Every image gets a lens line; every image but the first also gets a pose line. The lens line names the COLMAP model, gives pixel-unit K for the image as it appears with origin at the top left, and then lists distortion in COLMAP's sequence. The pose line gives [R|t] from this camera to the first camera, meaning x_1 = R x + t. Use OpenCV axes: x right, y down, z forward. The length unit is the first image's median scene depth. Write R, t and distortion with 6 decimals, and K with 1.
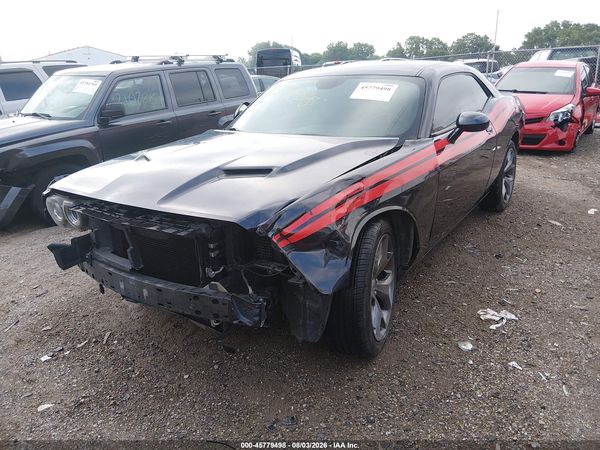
lens RADIAL K [[467.5, 0, 300.0], [0, 467.5, 225.0], [0, 0, 1]] dist [0.045515, -0.083928]
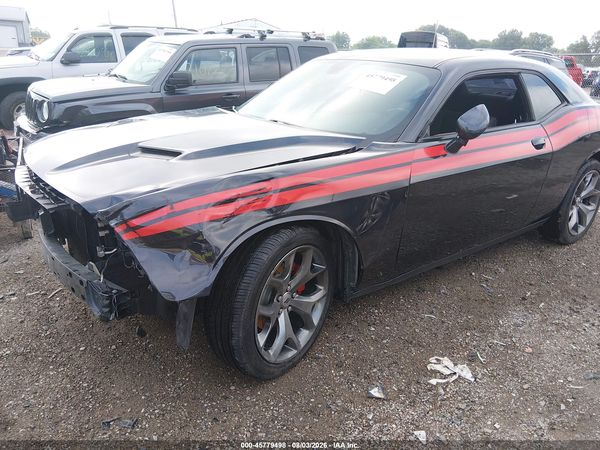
lens RADIAL K [[467.5, 0, 300.0], [0, 467.5, 225.0], [0, 0, 1]] dist [0.045515, -0.083928]
pose [[0.947531, 0.174044, -0.268131, 0.164023], [-0.164342, 0.984673, 0.058395, -0.027874], [0.274185, -0.011266, 0.961611, 0.067681]]
